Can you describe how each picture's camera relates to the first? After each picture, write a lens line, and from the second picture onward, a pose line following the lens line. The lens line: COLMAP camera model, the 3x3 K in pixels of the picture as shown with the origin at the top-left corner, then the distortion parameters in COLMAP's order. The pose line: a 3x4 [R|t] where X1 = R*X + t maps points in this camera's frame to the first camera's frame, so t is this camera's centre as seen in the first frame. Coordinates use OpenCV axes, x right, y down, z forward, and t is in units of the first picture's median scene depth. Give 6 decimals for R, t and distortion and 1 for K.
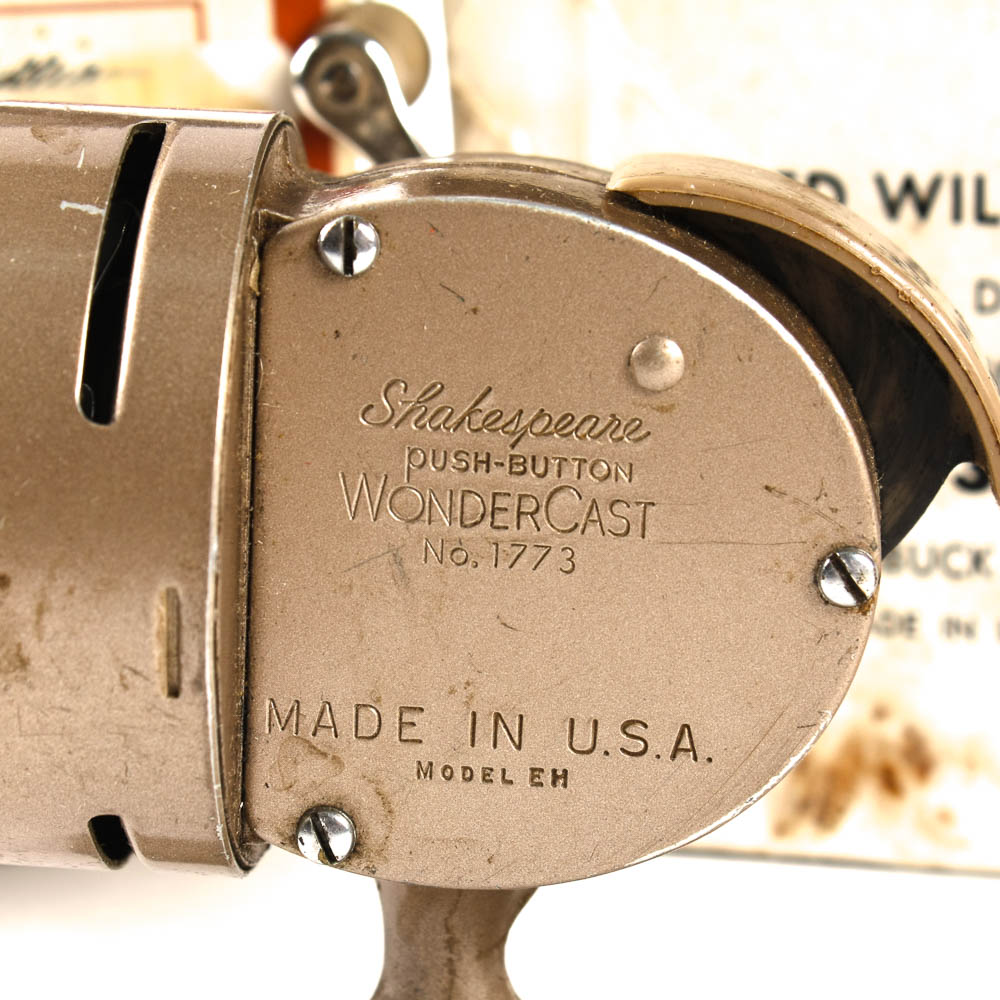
lens RADIAL K [[3351.9, 0, 500.0], [0, 3351.9, 500.0], [0, 0, 1]] dist [-0.022940, 1.836352]
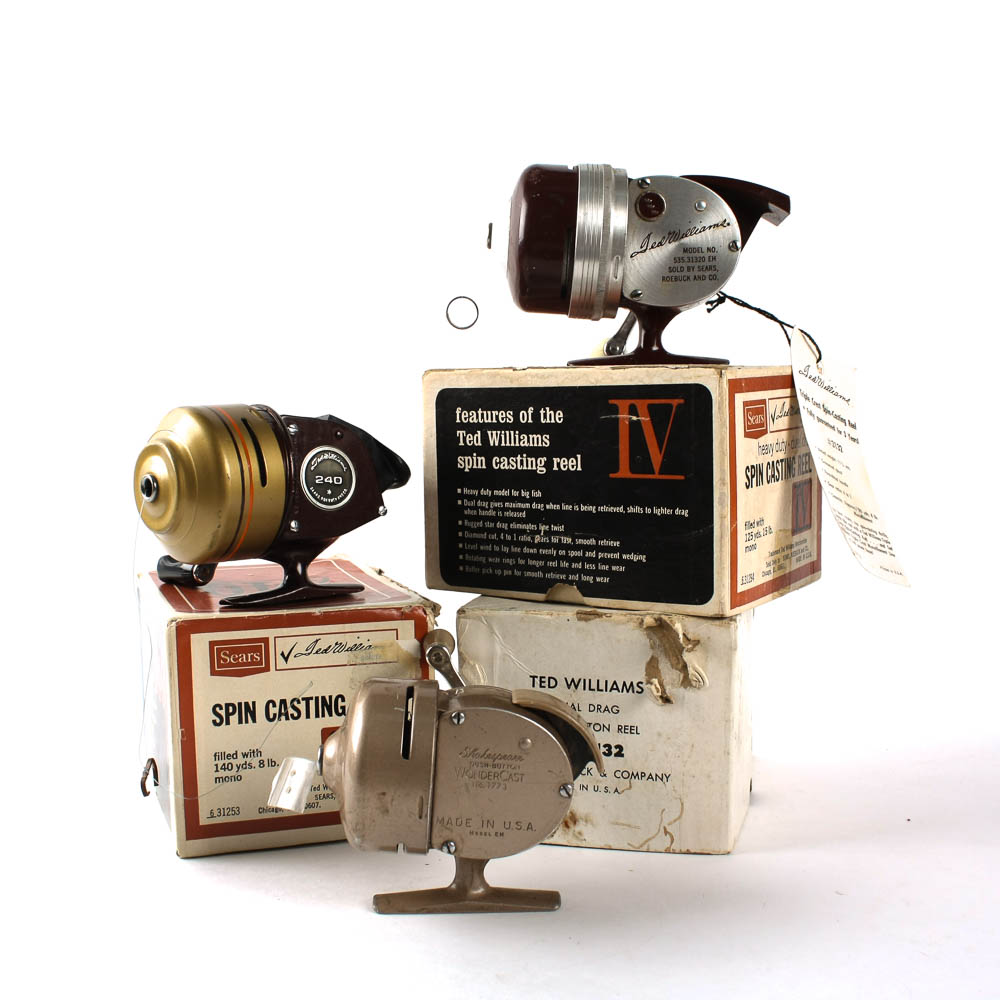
lens RADIAL K [[1277.1, 0, 500.0], [0, 1277.1, 500.0], [0, 0, 1]] dist [-0.173629, 0.036197]
pose [[0.995227, 0.020112, 0.095496, -0.155396], [-0.007773, 0.991761, -0.127869, -0.145538], [-0.097281, 0.126517, 0.987183, -0.723758]]
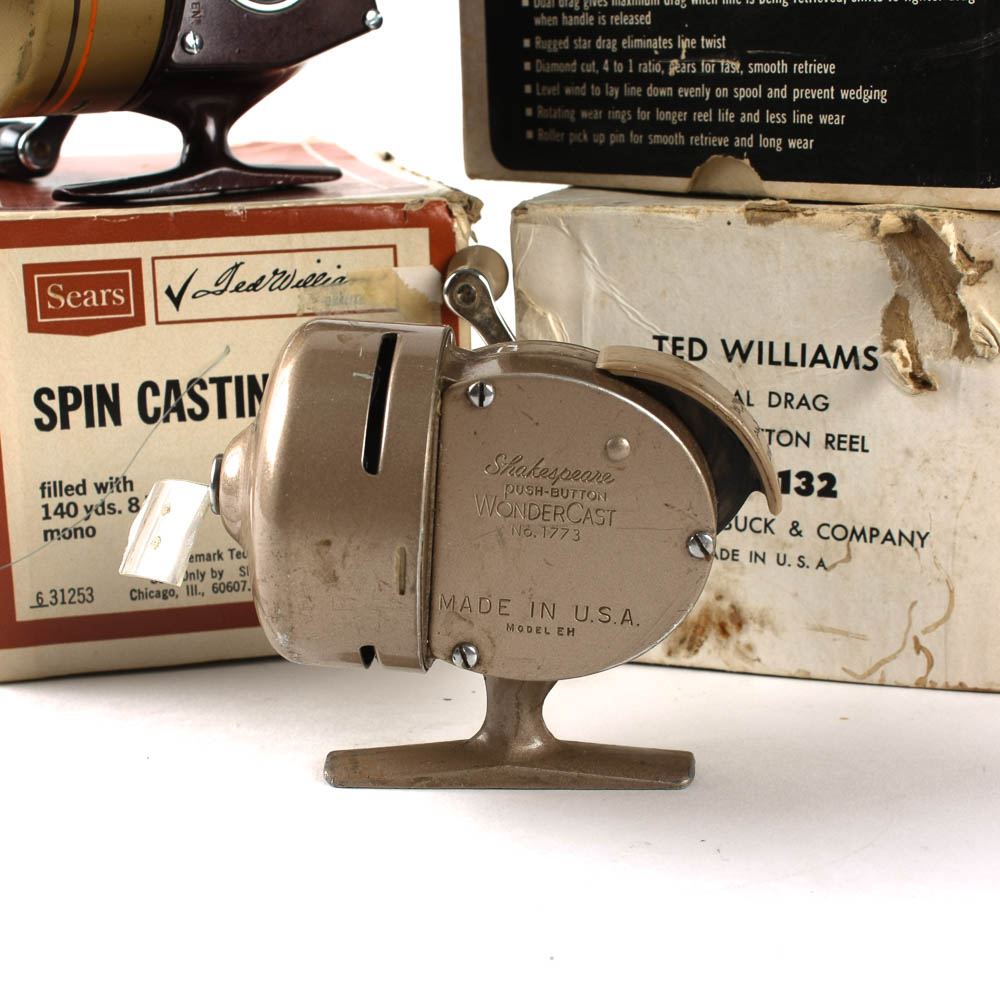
lens RADIAL K [[2137.2, 0, 492.2], [0, 2137.2, 511.5], [0, 0, 1]] dist [-0.089260, 0.106264]
pose [[0.999875, 0.015526, -0.002971, -0.031694], [-0.015388, 0.998999, 0.041994, -0.056323], [0.003620, -0.041943, 0.999113, -0.419704]]
